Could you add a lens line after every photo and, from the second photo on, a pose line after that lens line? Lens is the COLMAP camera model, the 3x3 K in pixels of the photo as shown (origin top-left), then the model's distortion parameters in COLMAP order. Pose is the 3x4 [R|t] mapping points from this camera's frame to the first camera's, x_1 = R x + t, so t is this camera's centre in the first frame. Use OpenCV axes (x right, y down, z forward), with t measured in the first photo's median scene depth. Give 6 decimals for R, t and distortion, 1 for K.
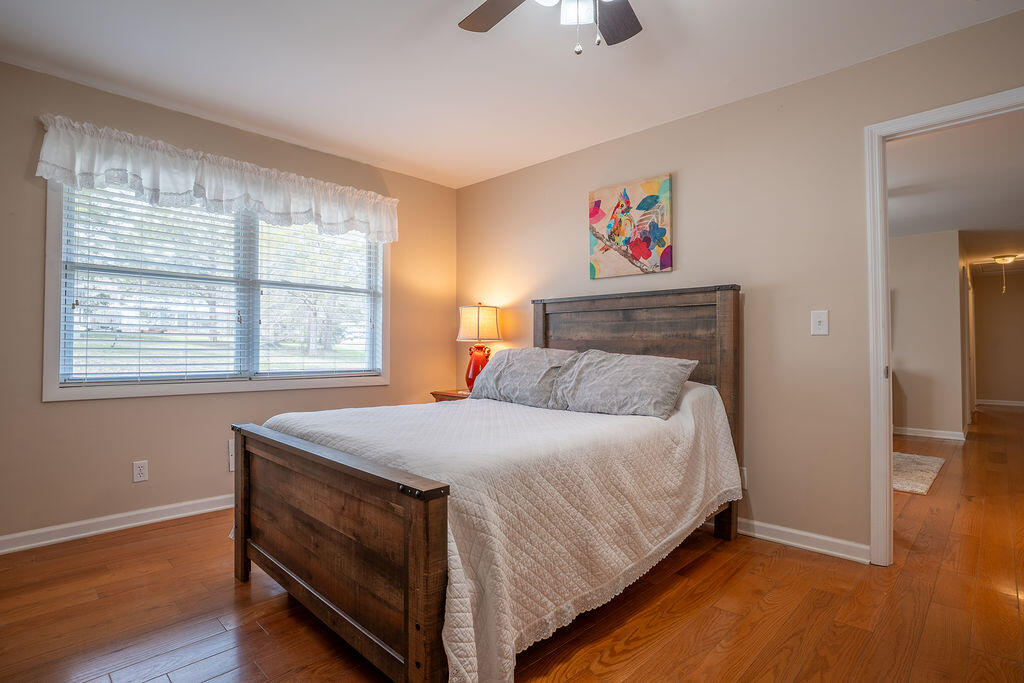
lens RADIAL K [[520.9, 0, 509.6], [0, 520.9, 338.0], [0, 0, 1]] dist [-0.079699, 0.042148]
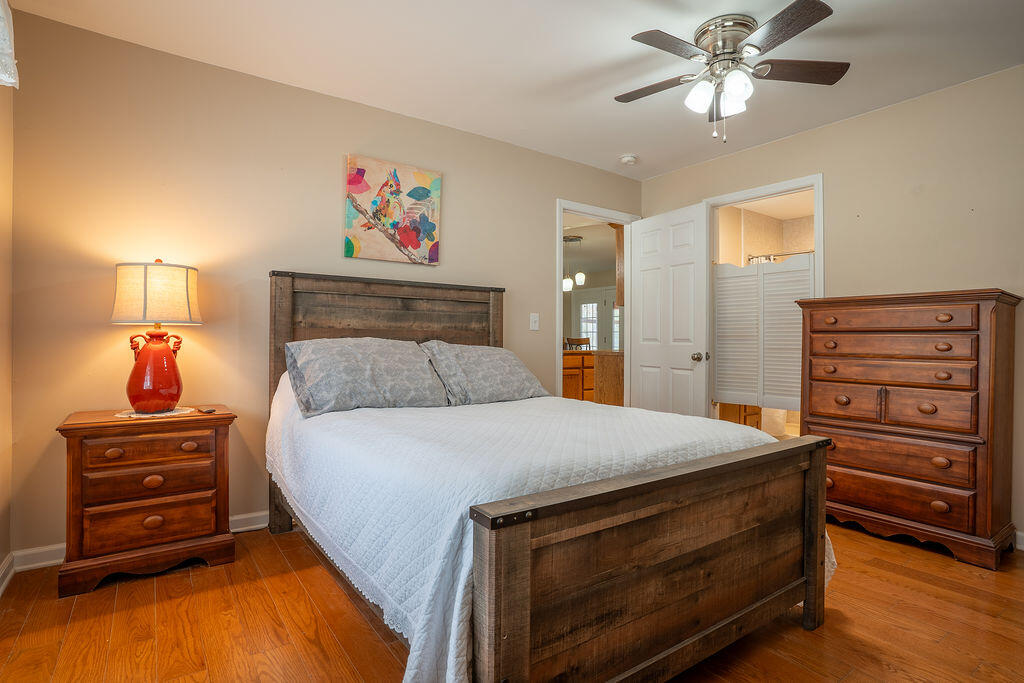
lens RADIAL K [[520.9, 0, 509.6], [0, 520.9, 338.0], [0, 0, 1]] dist [-0.079699, 0.042148]
pose [[0.181480, 0.002196, 0.983392, -0.673567], [-0.027029, 0.999631, 0.002756, 0.010760], [-0.983023, -0.027081, 0.181472, 0.626744]]
